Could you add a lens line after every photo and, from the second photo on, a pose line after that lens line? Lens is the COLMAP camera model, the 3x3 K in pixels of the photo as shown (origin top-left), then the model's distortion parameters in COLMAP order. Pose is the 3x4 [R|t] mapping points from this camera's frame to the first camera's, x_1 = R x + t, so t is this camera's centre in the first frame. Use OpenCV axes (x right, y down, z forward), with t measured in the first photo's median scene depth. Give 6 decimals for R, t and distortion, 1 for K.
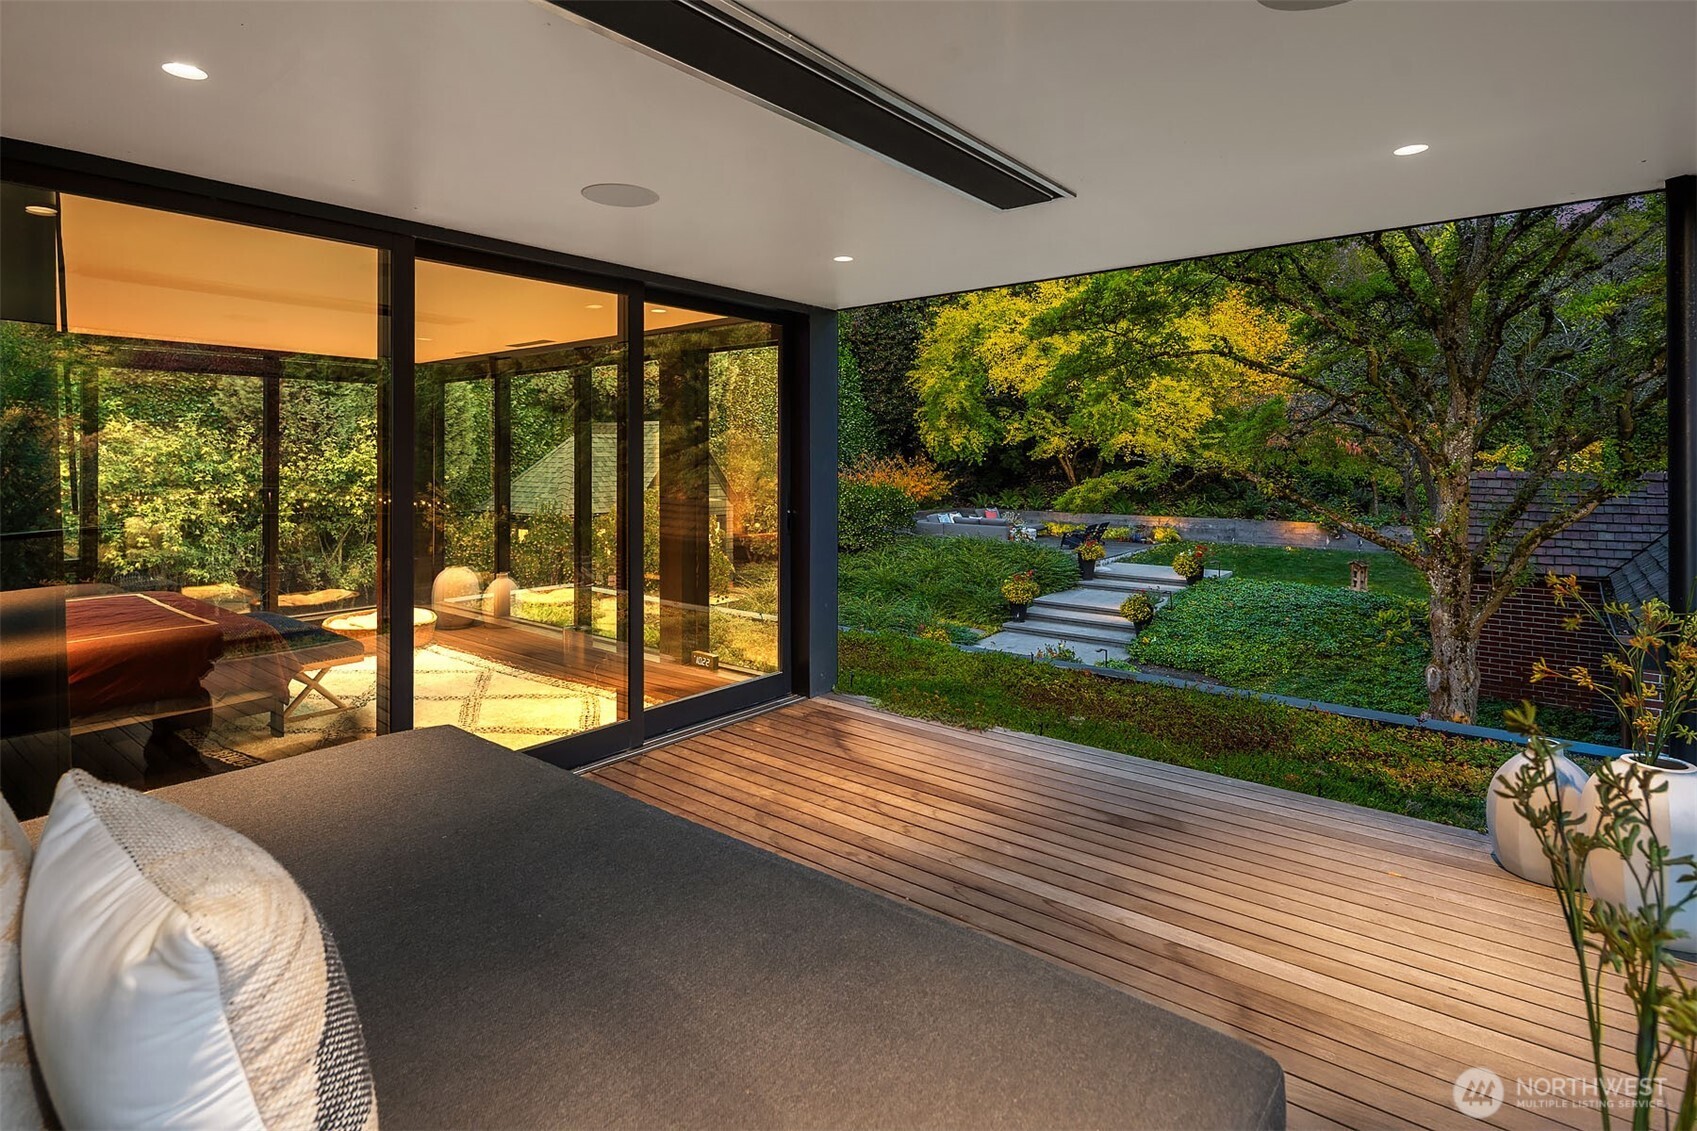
lens RADIAL K [[840.9, 0, 848.5], [0, 840.9, 565.5], [0, 0, 1]] dist [0.003121, -0.000228]
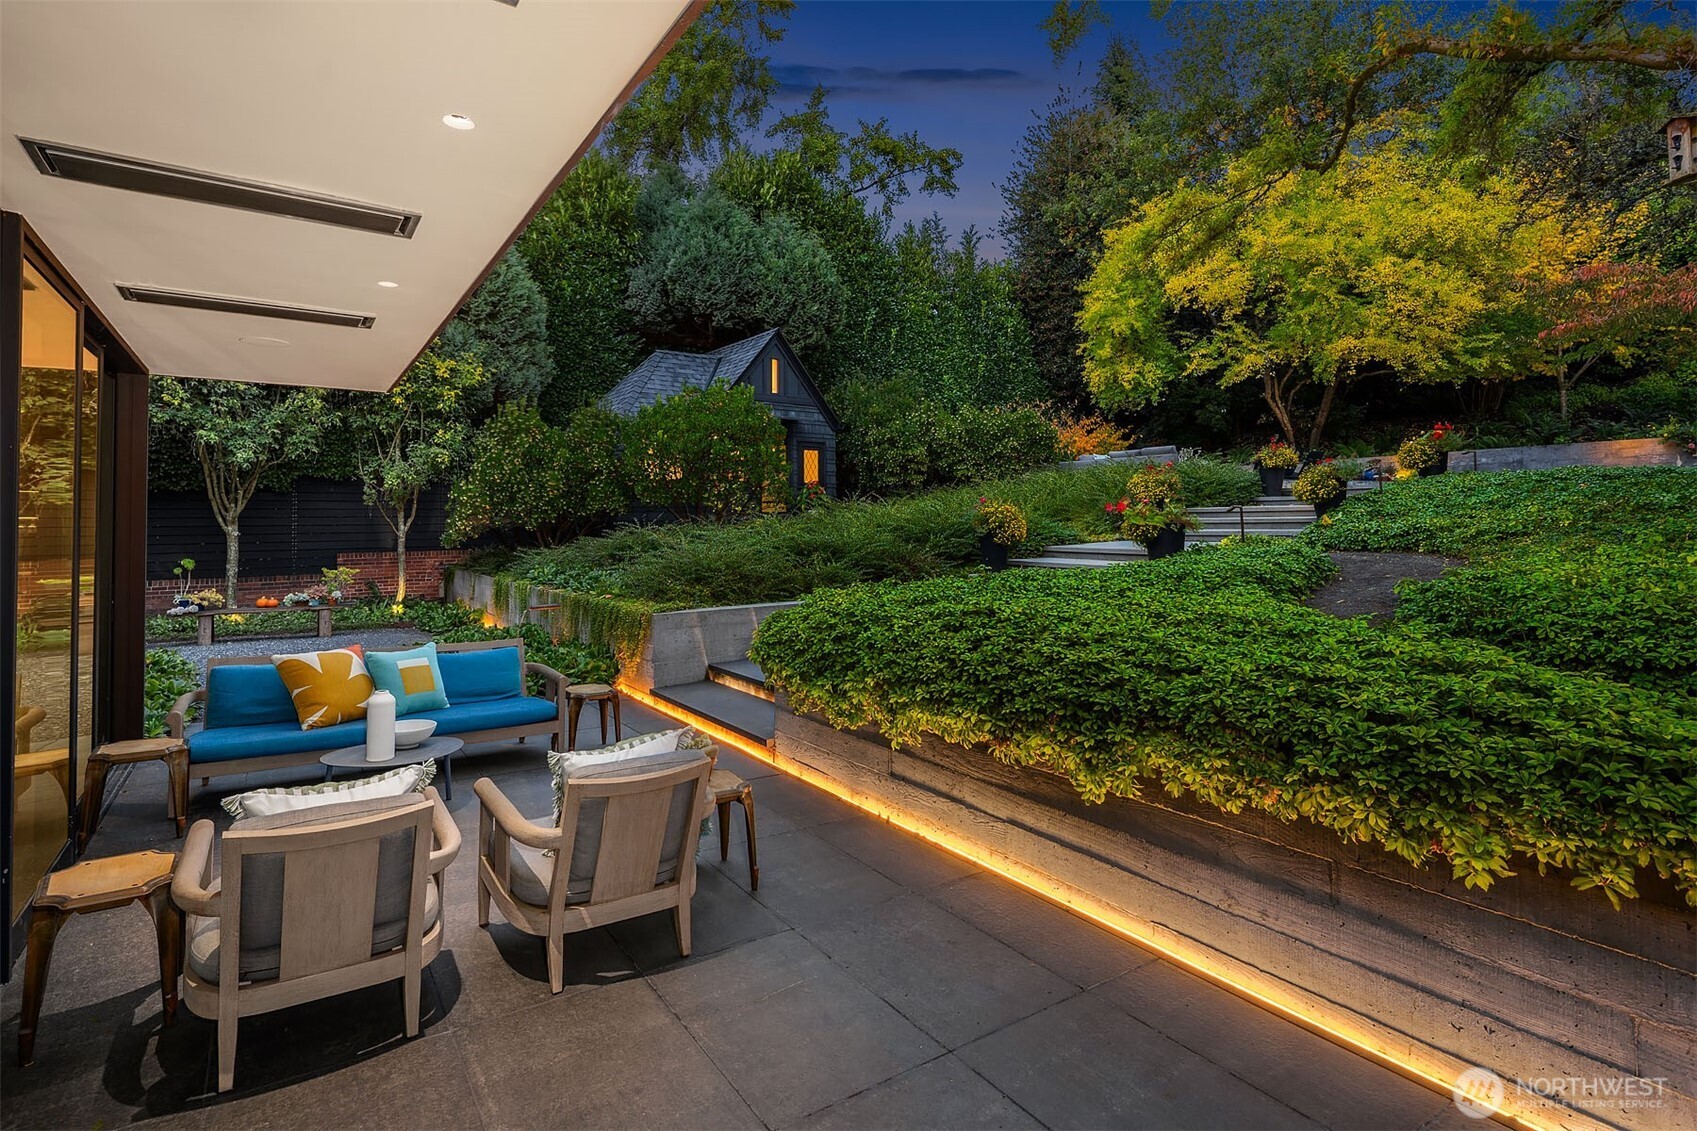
lens RADIAL K [[840.9, 0, 848.5], [0, 840.9, 565.5], [0, 0, 1]] dist [0.003121, -0.000228]
pose [[0.961173, 0.007145, -0.275854, 0.101798], [-0.025602, 0.997662, -0.063364, 0.103960], [0.274756, 0.067966, 0.959109, 0.152033]]
